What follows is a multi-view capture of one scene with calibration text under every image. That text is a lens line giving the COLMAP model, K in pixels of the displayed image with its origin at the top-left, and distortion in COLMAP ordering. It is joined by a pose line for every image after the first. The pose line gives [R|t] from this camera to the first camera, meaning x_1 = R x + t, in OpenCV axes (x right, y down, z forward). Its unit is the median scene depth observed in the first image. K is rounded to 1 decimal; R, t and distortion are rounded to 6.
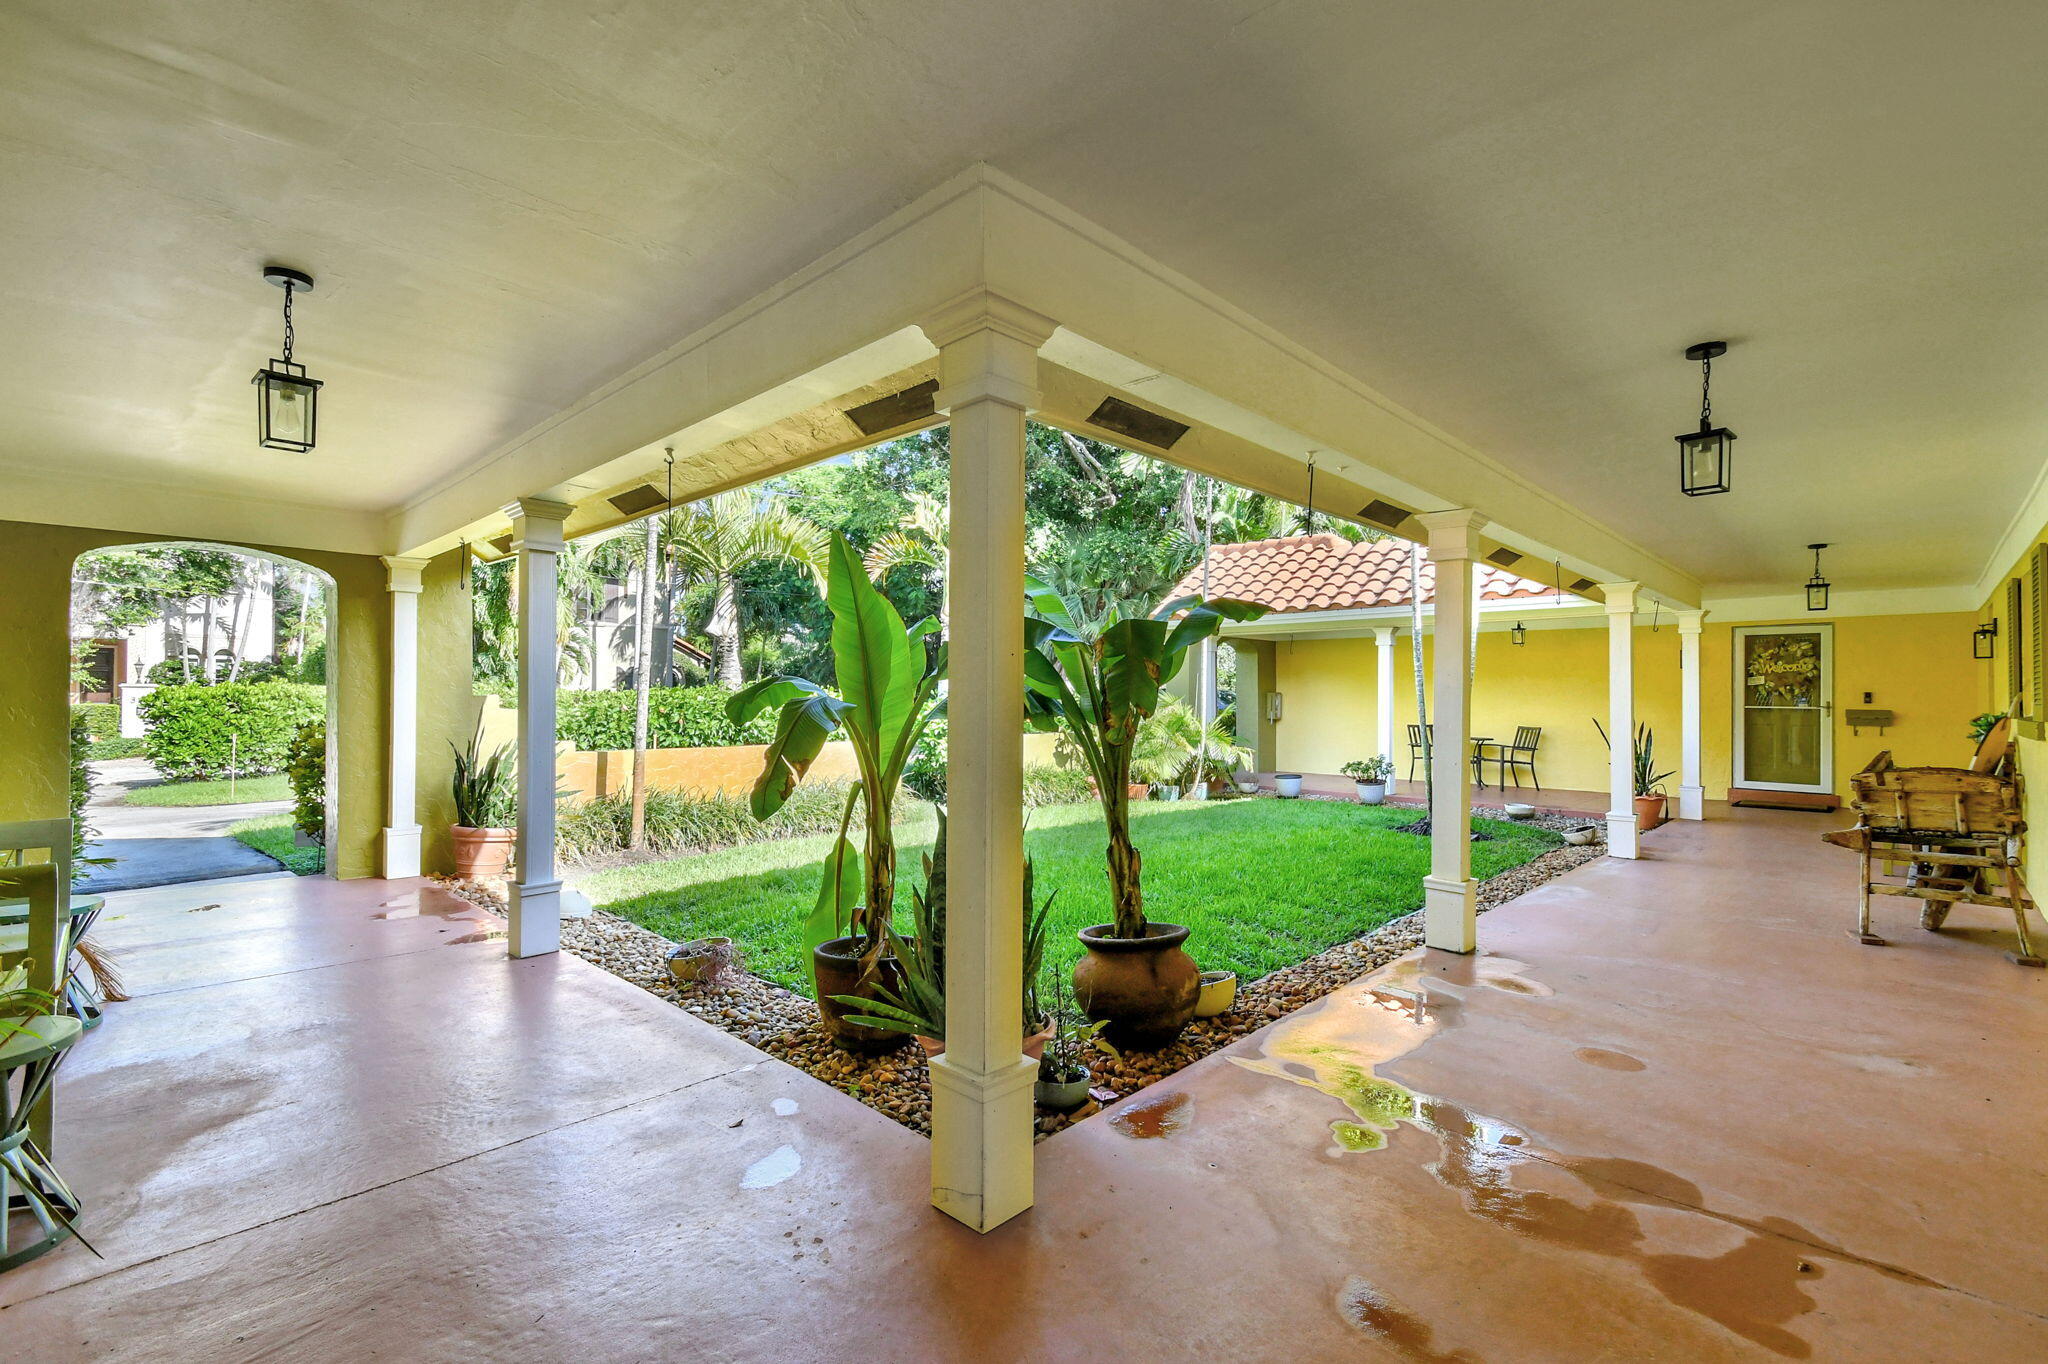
lens RADIAL K [[891.3, 0, 1015.7], [0, 891.3, 712.5], [0, 0, 1]] dist [0.021053, -0.010616]
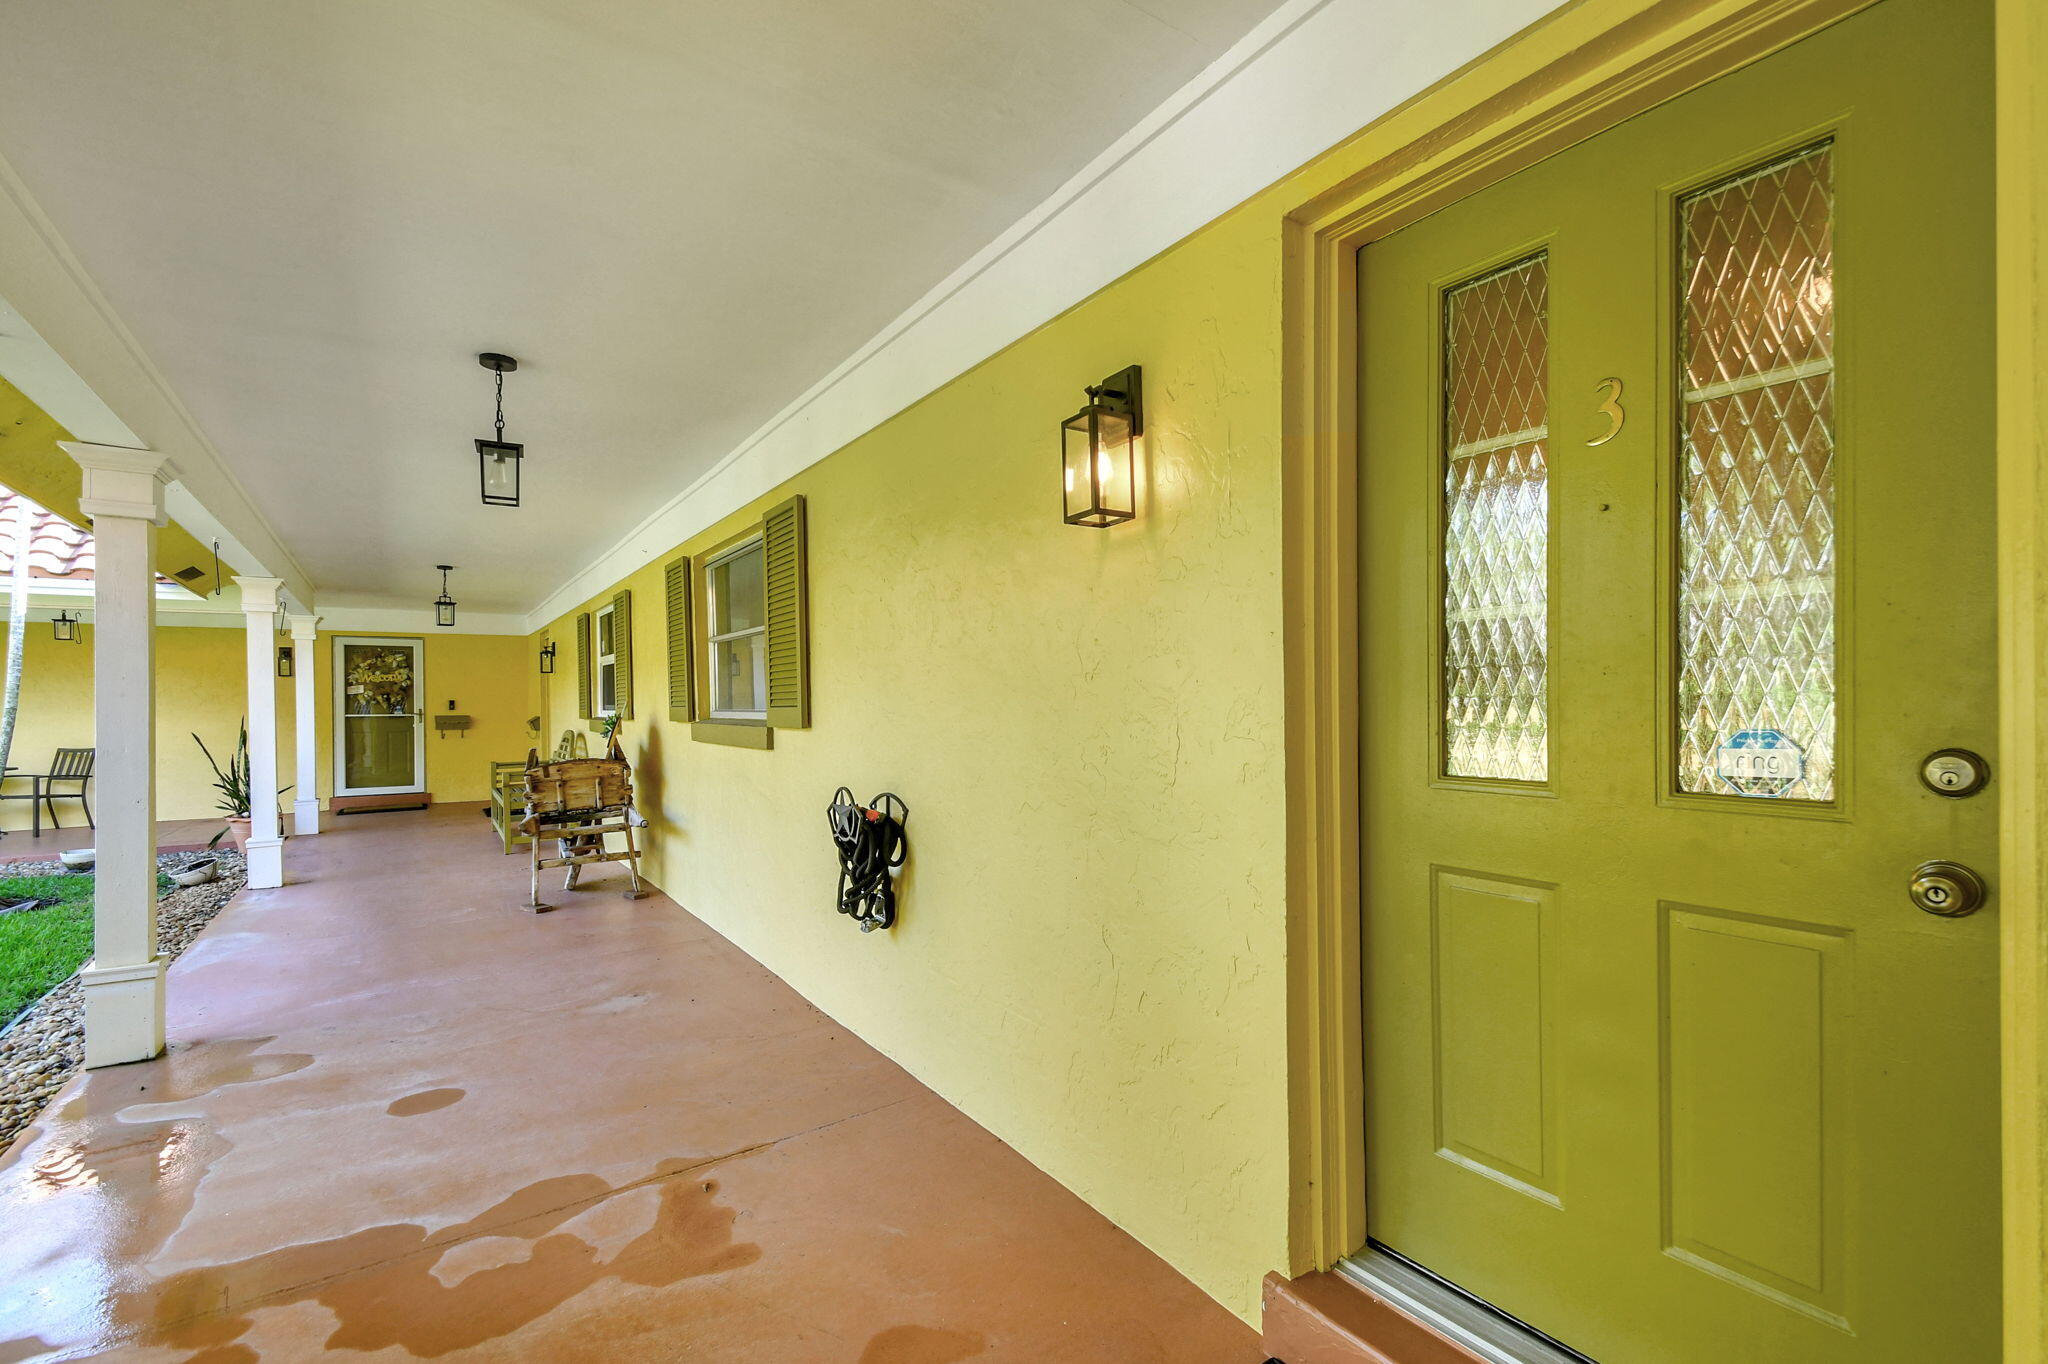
lens RADIAL K [[891.3, 0, 1015.7], [0, 891.3, 712.5], [0, 0, 1]] dist [0.021053, -0.010616]
pose [[0.197470, -0.020496, 0.980095, -0.050704], [0.031149, 0.999408, 0.014624, -0.001766], [-0.979814, 0.027641, 0.197991, 0.101958]]
